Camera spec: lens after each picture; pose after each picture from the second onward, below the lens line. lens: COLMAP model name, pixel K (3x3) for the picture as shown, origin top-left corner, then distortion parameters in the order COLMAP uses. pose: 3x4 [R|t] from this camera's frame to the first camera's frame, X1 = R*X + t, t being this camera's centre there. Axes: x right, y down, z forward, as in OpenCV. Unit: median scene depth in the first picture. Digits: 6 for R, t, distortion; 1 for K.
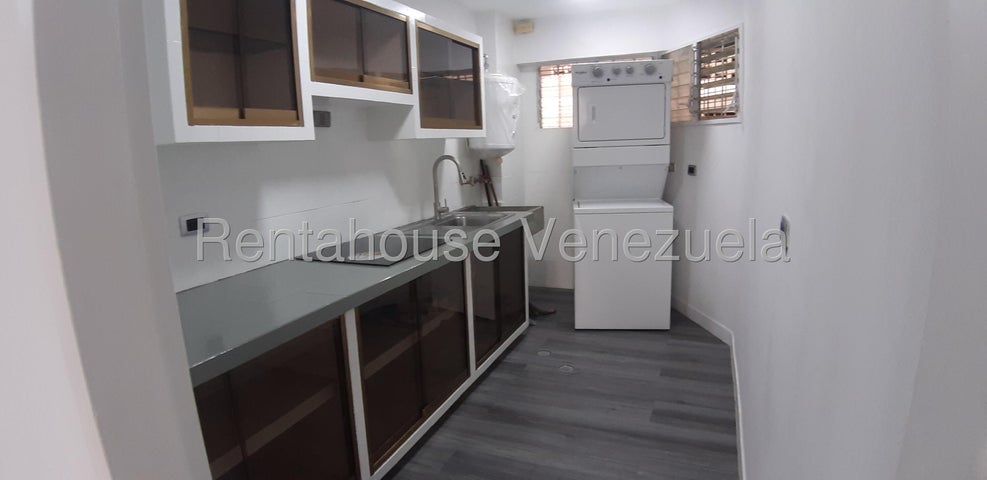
lens RADIAL K [[521.3, 0, 493.5], [0, 521.3, 240.0], [0, 0, 1]] dist [-0.034629, -0.104266]
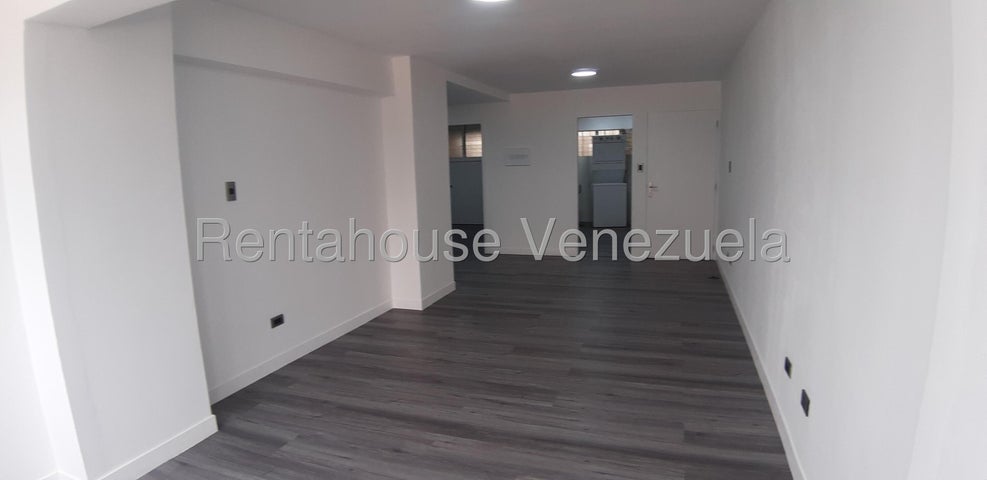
lens RADIAL K [[521.3, 0, 493.5], [0, 521.3, 240.0], [0, 0, 1]] dist [-0.034629, -0.104266]
pose [[0.999396, 0.001971, 0.034687, -0.464570], [-0.000574, 0.999189, -0.040251, 0.343812], [-0.034738, 0.040207, 0.998587, -1.737352]]
